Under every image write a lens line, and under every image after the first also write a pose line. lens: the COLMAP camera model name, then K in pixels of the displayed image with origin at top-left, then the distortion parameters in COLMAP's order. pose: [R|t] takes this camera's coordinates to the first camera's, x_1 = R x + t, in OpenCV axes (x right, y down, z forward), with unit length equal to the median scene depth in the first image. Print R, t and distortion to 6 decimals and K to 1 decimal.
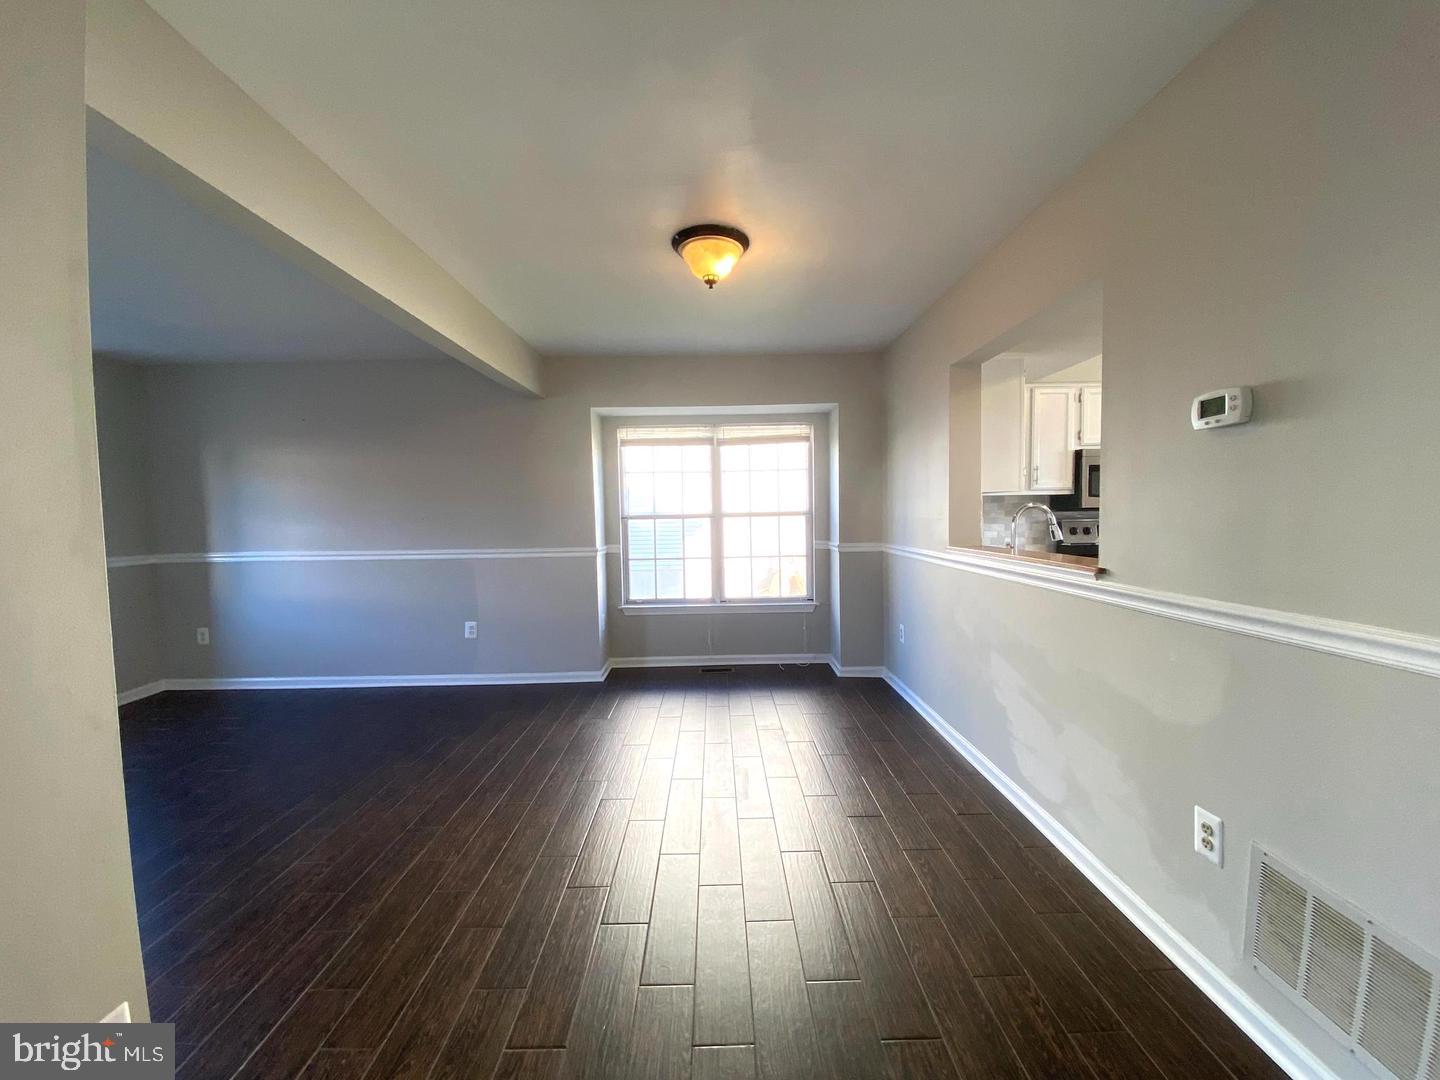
lens RADIAL K [[577.4, 0, 720.3], [0, 577.4, 543.7], [0, 0, 1]] dist [0.025388, -0.021839]
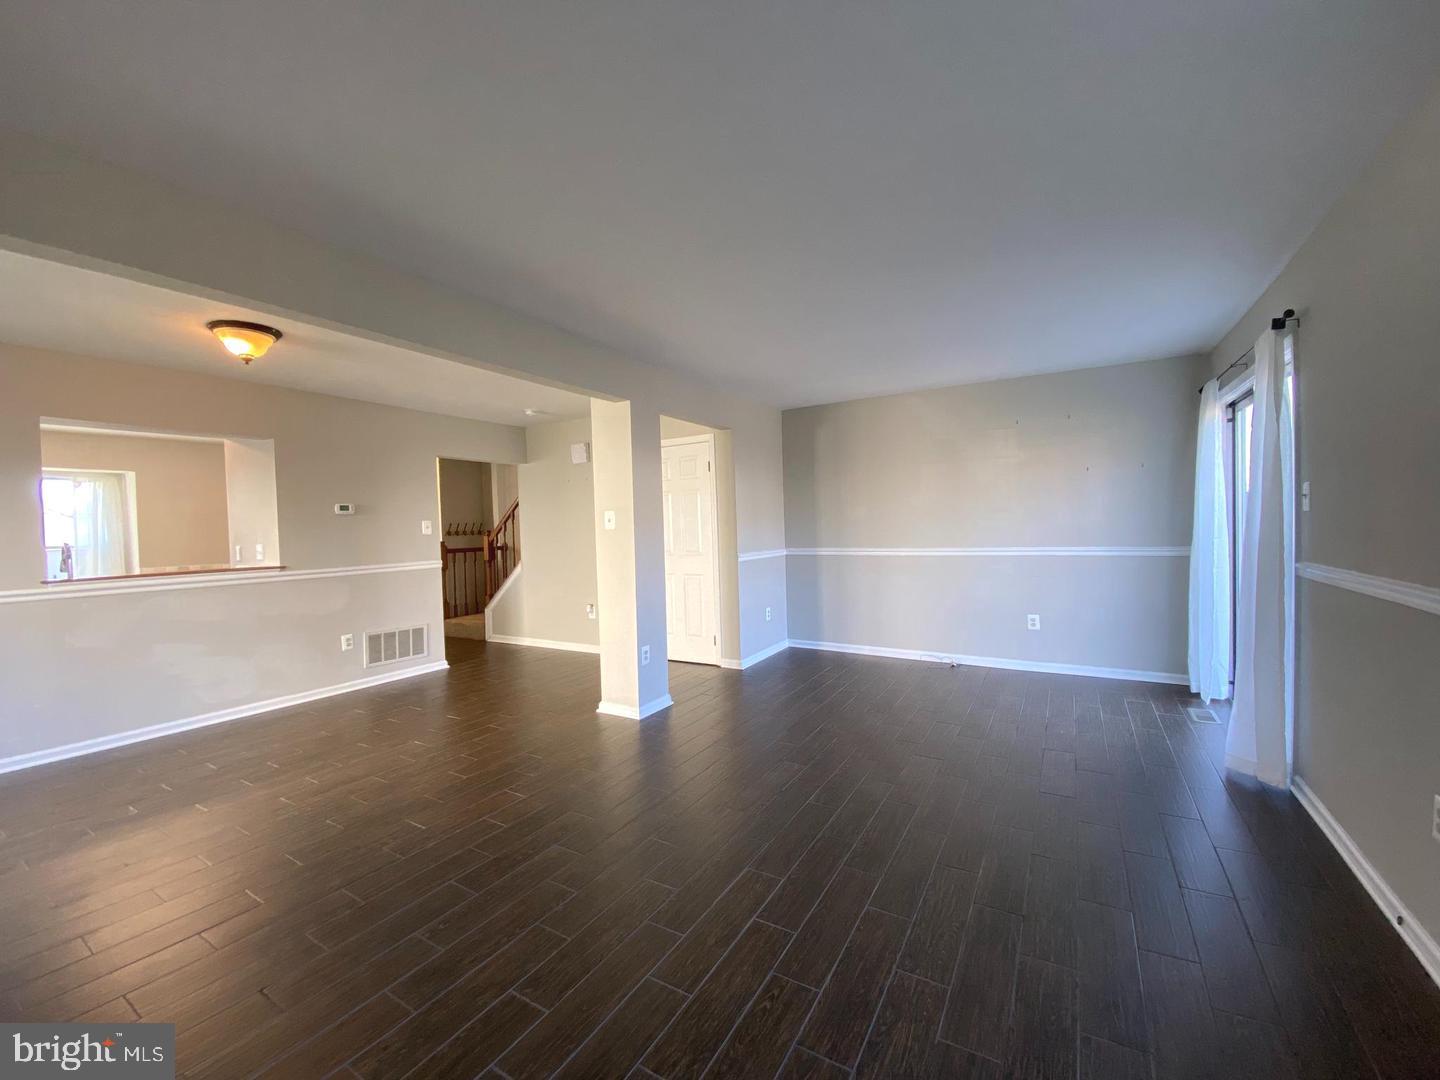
lens RADIAL K [[577.4, 0, 720.3], [0, 577.4, 543.7], [0, 0, 1]] dist [0.025388, -0.021839]
pose [[-0.854166, 0.022743, 0.519503, -0.873316], [0.067285, 0.995478, 0.067048, -0.036659], [-0.515629, 0.092225, -0.851834, 0.890790]]
